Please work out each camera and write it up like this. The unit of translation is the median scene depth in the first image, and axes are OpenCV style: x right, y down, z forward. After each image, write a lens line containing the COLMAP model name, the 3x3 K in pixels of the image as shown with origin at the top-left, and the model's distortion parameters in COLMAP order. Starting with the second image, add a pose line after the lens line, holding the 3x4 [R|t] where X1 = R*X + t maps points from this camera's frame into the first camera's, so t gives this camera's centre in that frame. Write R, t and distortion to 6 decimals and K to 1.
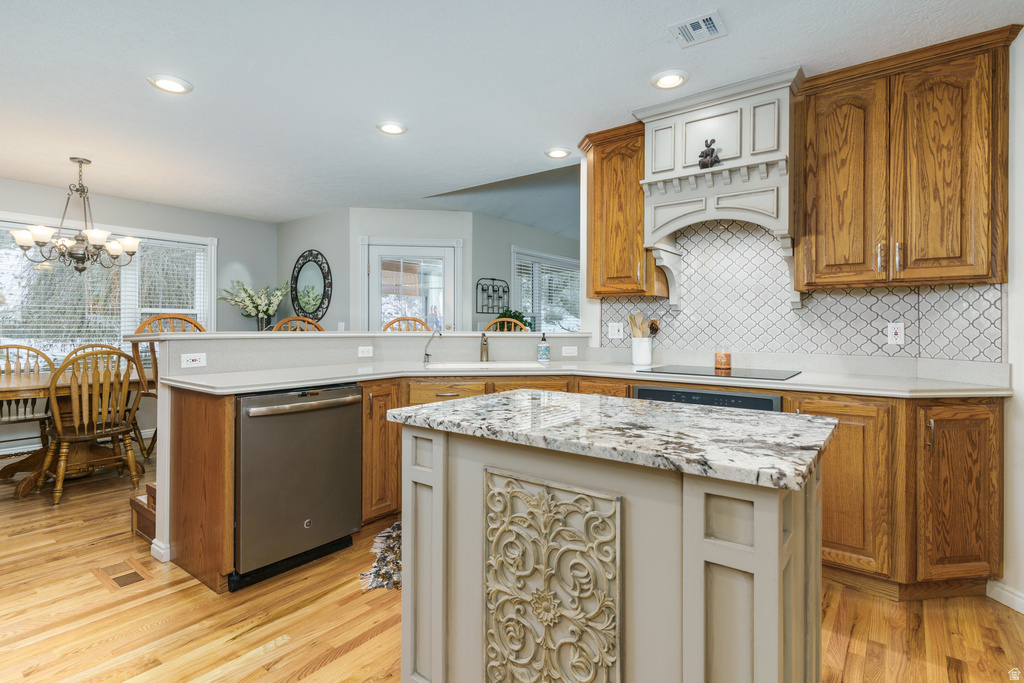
lens RADIAL K [[612.3, 0, 512.4], [0, 612.3, 329.7], [0, 0, 1]] dist [-0.001218, -0.000294]
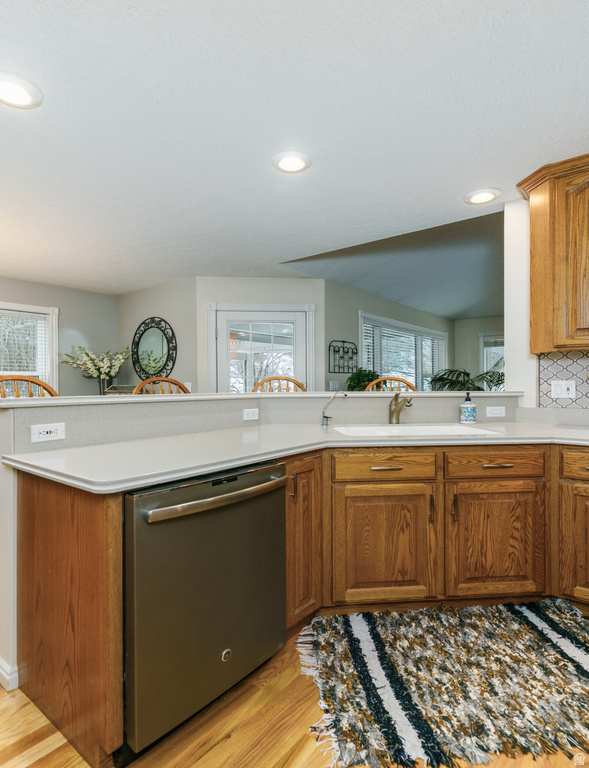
lens RADIAL K [[343.9, 0, 282.9], [0, 343.9, 384.8], [0, 0, 1]] dist [0.000843, 0.000345]
pose [[0.987020, -0.010960, 0.160220, -0.236169], [0.010844, 0.999940, 0.001598, -0.007705], [-0.160228, 0.000160, 0.987080, 0.413545]]
